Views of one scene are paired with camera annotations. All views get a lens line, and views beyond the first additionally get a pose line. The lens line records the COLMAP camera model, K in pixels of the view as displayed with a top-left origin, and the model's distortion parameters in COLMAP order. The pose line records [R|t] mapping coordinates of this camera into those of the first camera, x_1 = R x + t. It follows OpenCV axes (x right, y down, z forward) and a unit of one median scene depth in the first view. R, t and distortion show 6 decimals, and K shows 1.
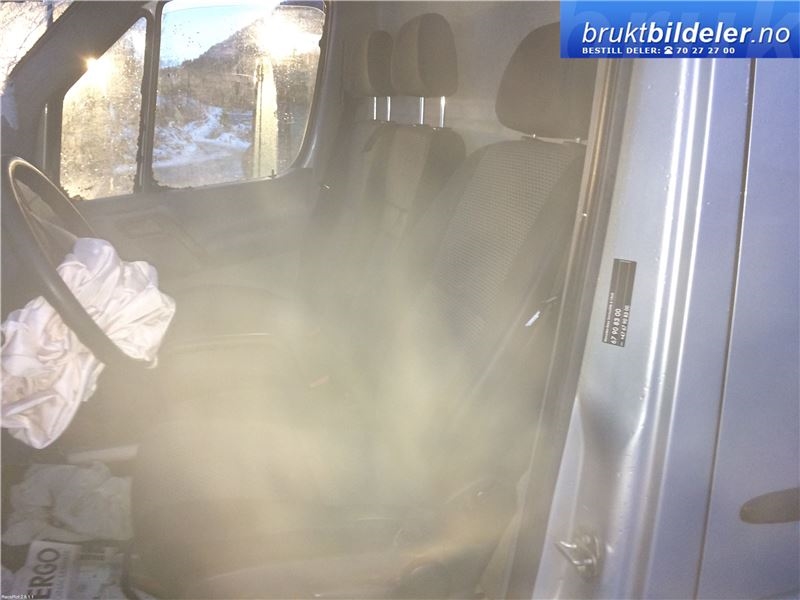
lens RADIAL K [[684.0, 0, 400.0], [0, 684.0, 300.0], [0, 0, 1]] dist [0.077545, -0.100327]
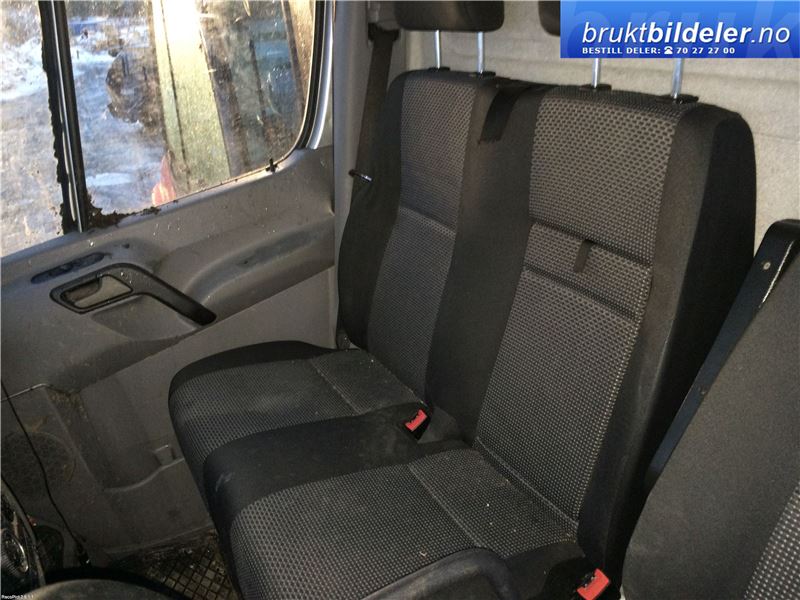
lens RADIAL K [[684.0, 0, 400.0], [0, 684.0, 300.0], [0, 0, 1]] dist [0.077545, -0.100327]
pose [[0.977045, -0.170863, 0.127233, -0.179317], [0.149468, 0.975392, 0.162079, -0.152300], [-0.151795, -0.139341, 0.978541, 0.332838]]
